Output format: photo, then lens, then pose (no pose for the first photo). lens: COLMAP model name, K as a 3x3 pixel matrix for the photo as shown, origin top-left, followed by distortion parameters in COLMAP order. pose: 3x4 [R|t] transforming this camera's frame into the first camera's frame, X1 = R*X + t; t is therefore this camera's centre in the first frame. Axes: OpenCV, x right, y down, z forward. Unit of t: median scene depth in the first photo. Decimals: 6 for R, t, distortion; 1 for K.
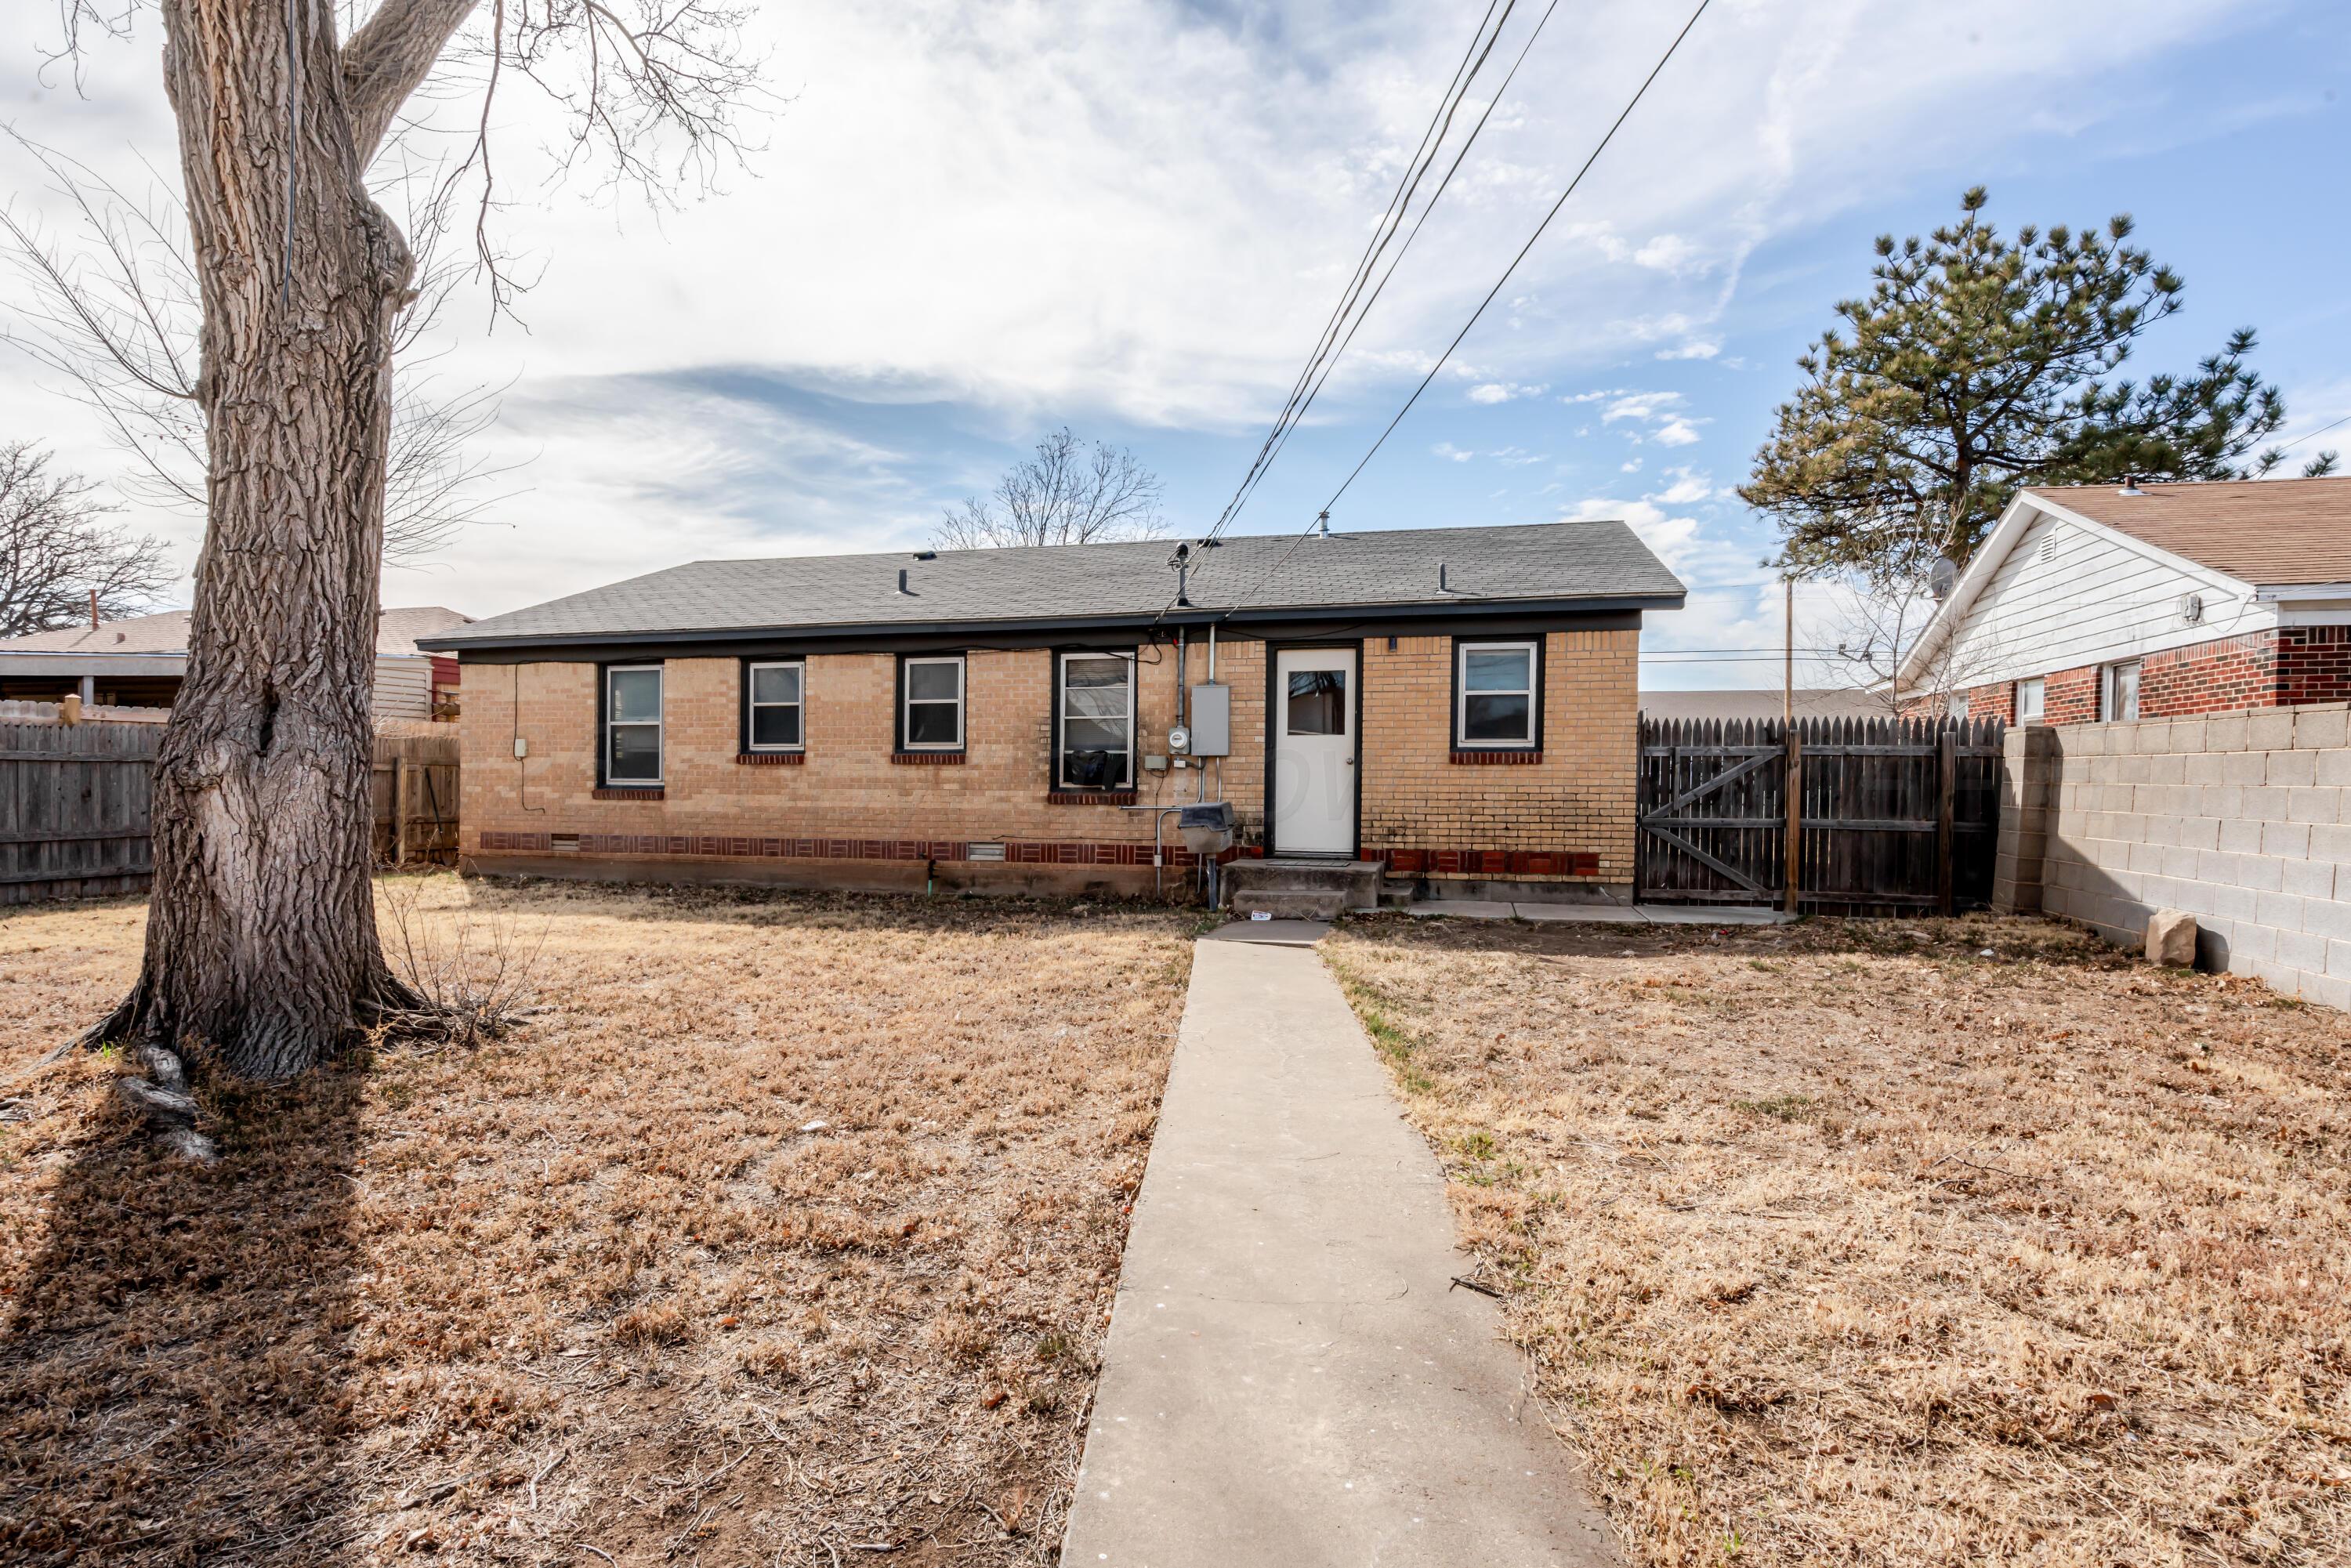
lens RADIAL K [[1185.0, 0, 1177.0], [0, 1185.0, 809.2], [0, 0, 1]] dist [0.001044, 0.000413]
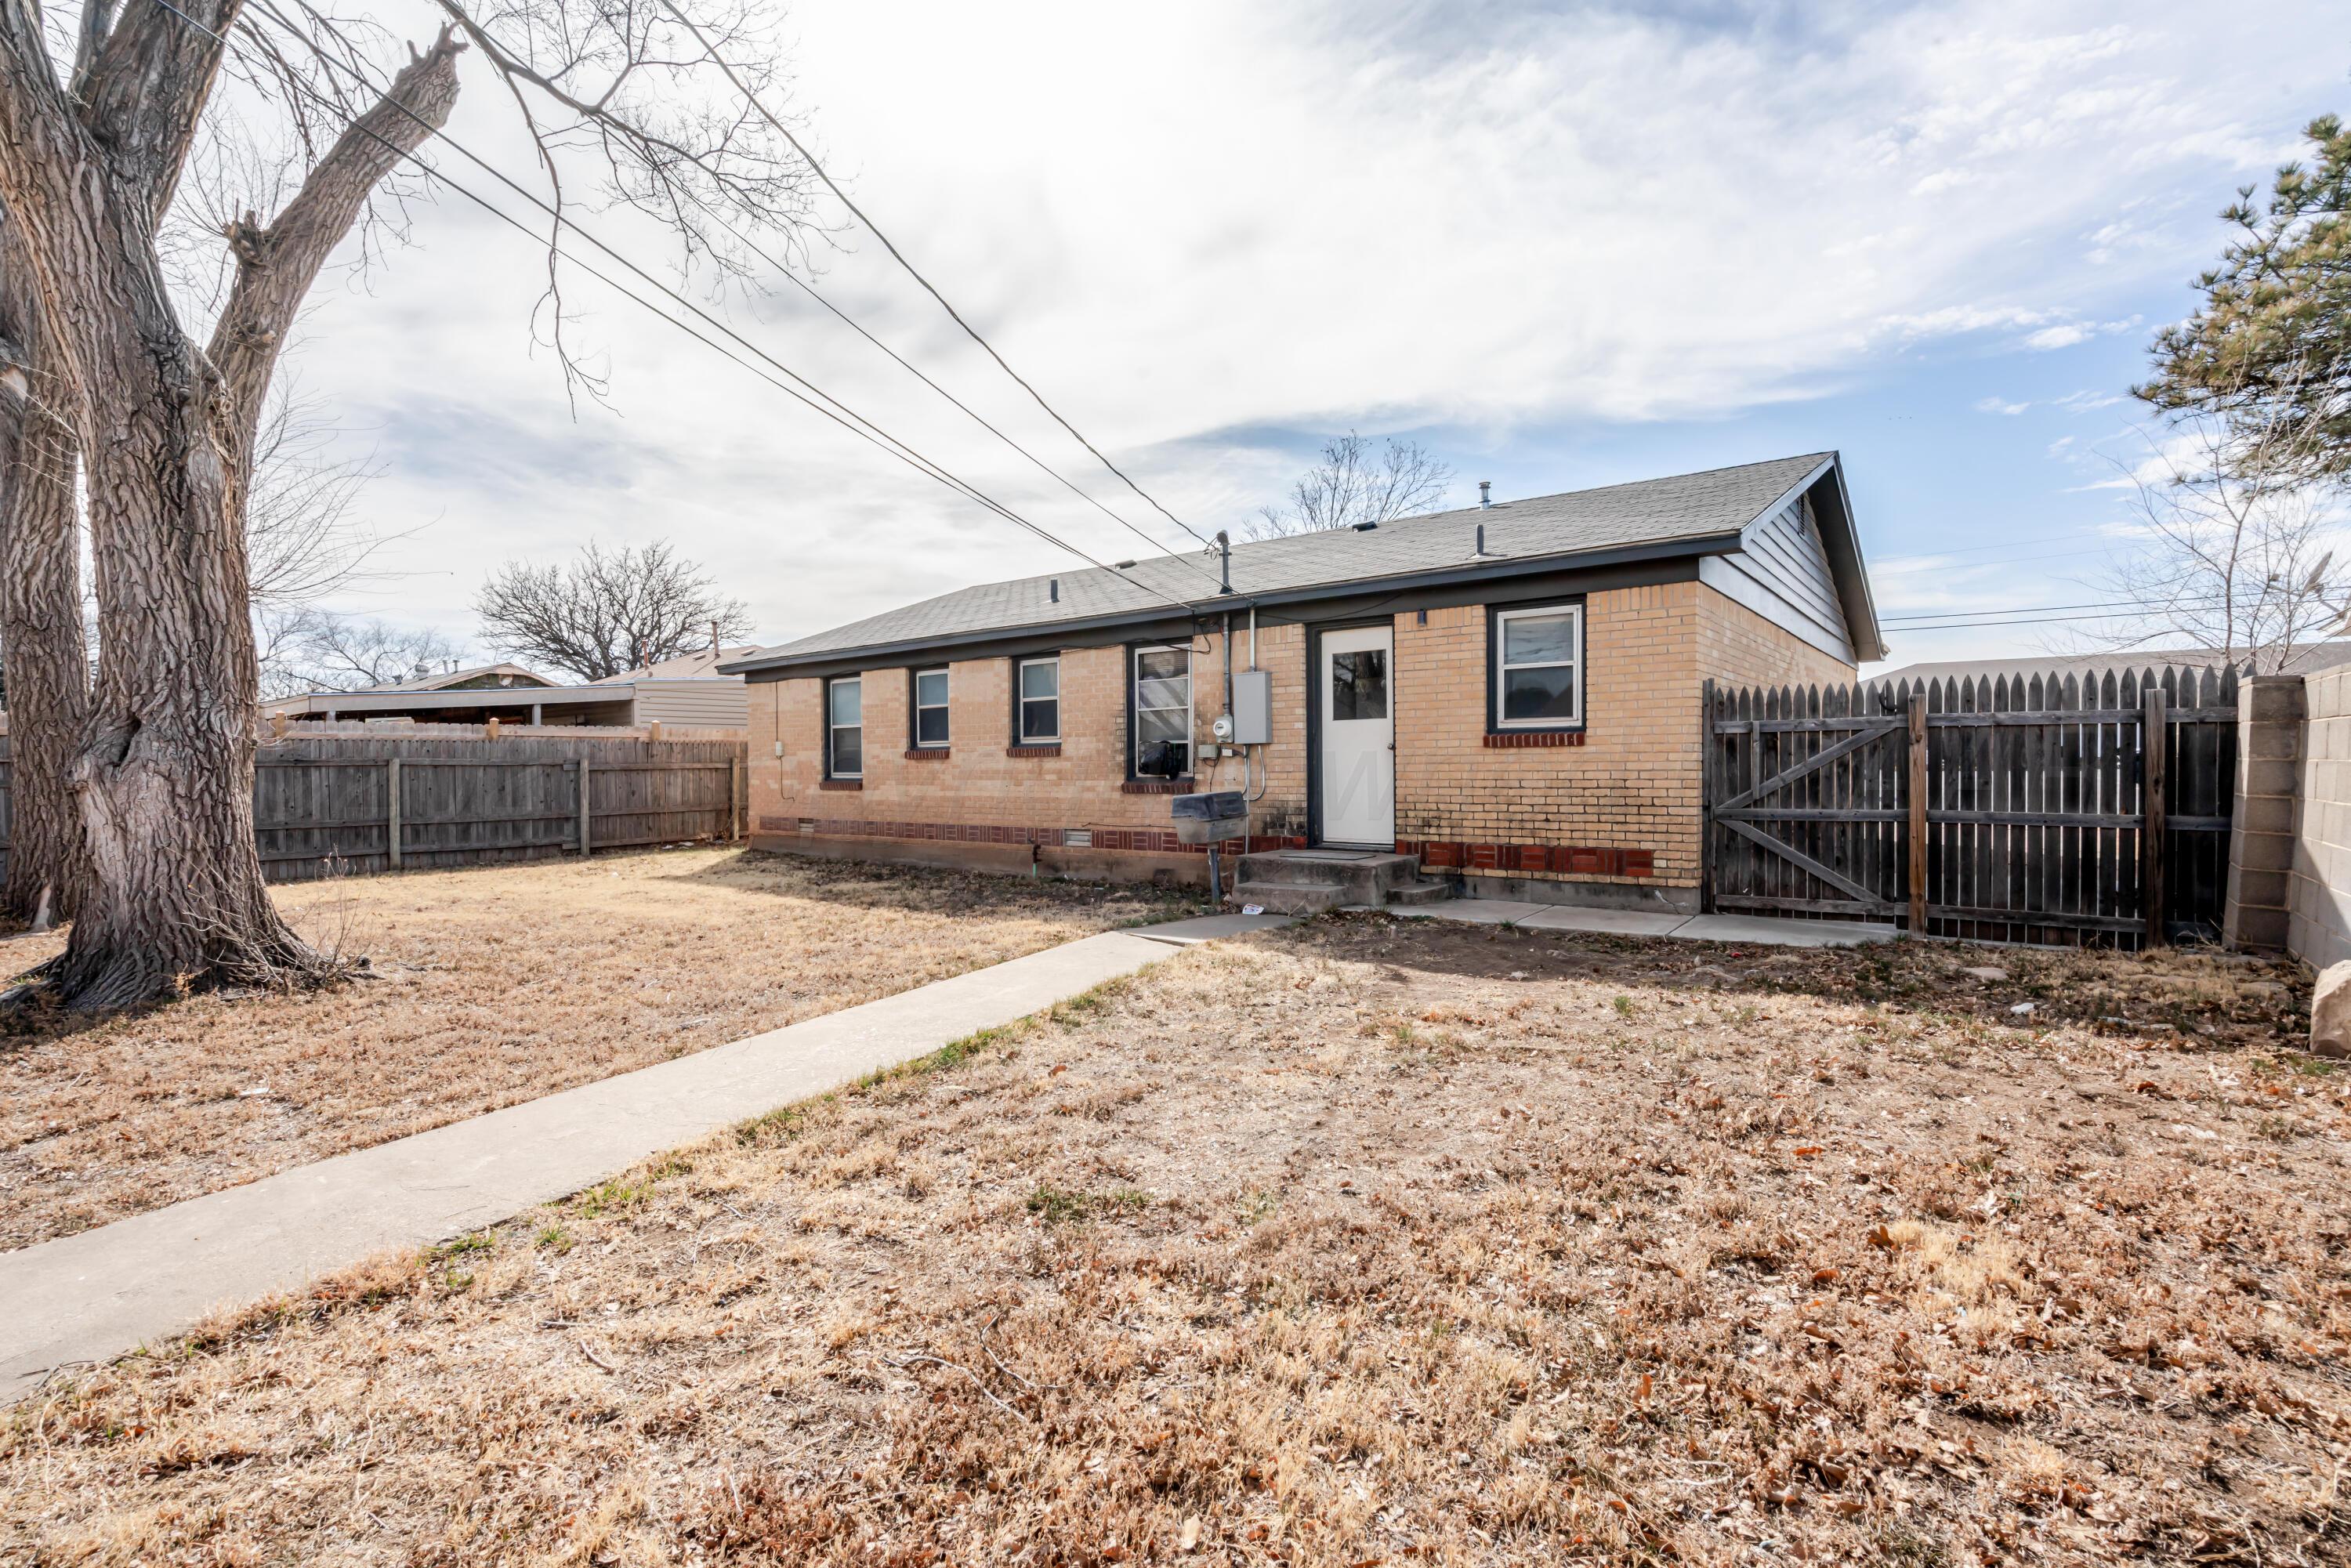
lens RADIAL K [[1078.8, 0, 1179.4], [0, 1078.8, 788.3], [0, 0, 1]] dist [-0.001278, 0.000152]
pose [[0.915881, -0.005285, -0.401415, 0.345444], [0.003656, 0.999982, -0.004822, -0.004182], [0.401433, 0.002949, 0.915884, 0.161379]]
